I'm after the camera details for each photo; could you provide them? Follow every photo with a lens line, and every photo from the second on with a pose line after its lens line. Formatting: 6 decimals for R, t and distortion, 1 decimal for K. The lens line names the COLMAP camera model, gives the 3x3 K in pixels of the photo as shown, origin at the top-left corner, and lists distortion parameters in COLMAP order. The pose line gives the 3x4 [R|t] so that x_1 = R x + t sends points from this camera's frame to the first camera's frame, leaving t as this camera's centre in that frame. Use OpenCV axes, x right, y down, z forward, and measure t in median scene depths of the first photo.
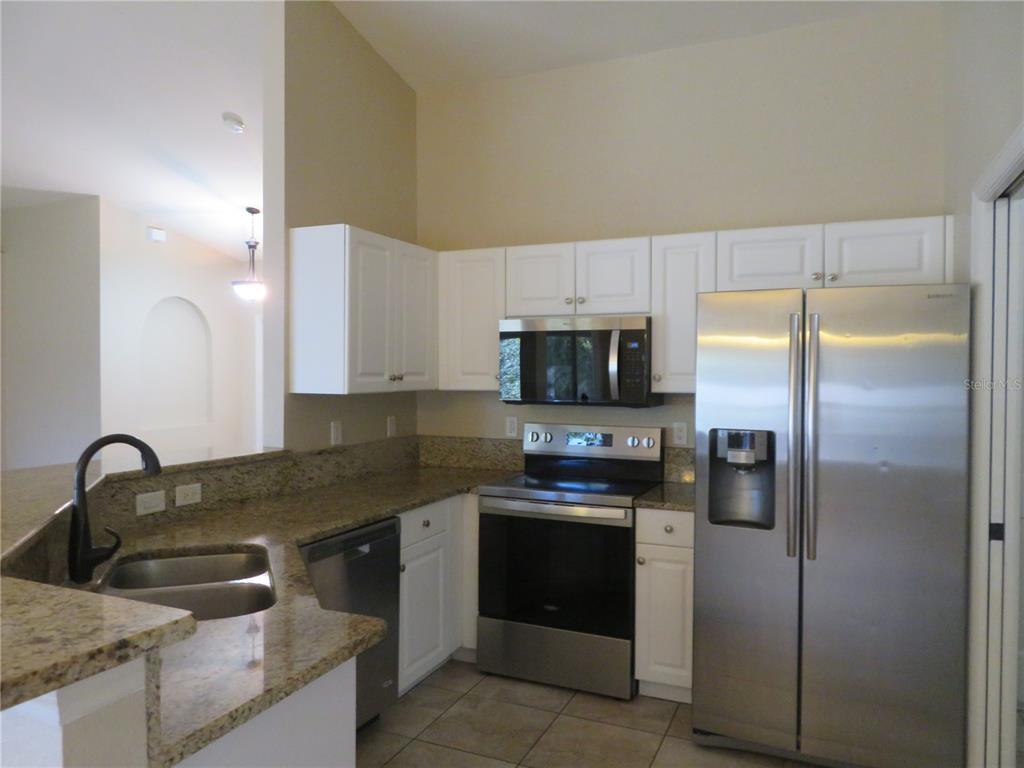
lens RADIAL K [[714.5, 0, 515.1], [0, 714.5, 384.0], [0, 0, 1]] dist [-0.004199, 0.000109]
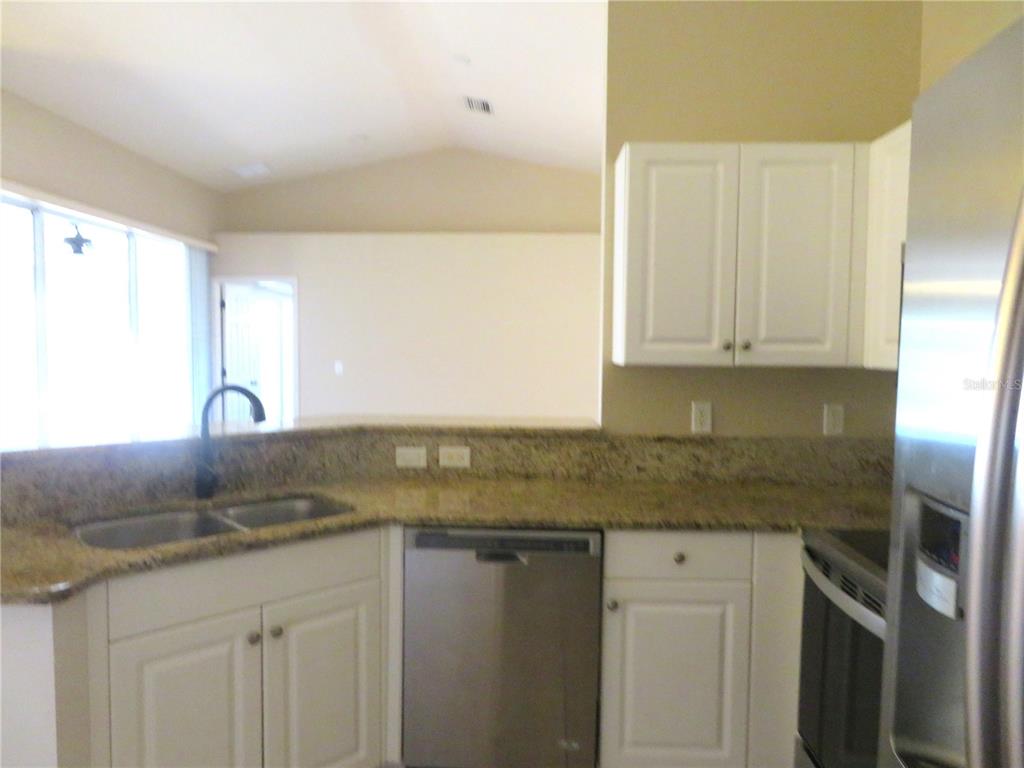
lens RADIAL K [[731.0, 0, 514.5], [0, 731.0, 380.9], [0, 0, 1]] dist [-0.008510, 0.003103]
pose [[0.381049, 0.047708, -0.923323, 0.436932], [-0.026128, 0.998825, 0.040826, 0.002540], [0.924186, 0.008568, 0.381848, 0.569626]]
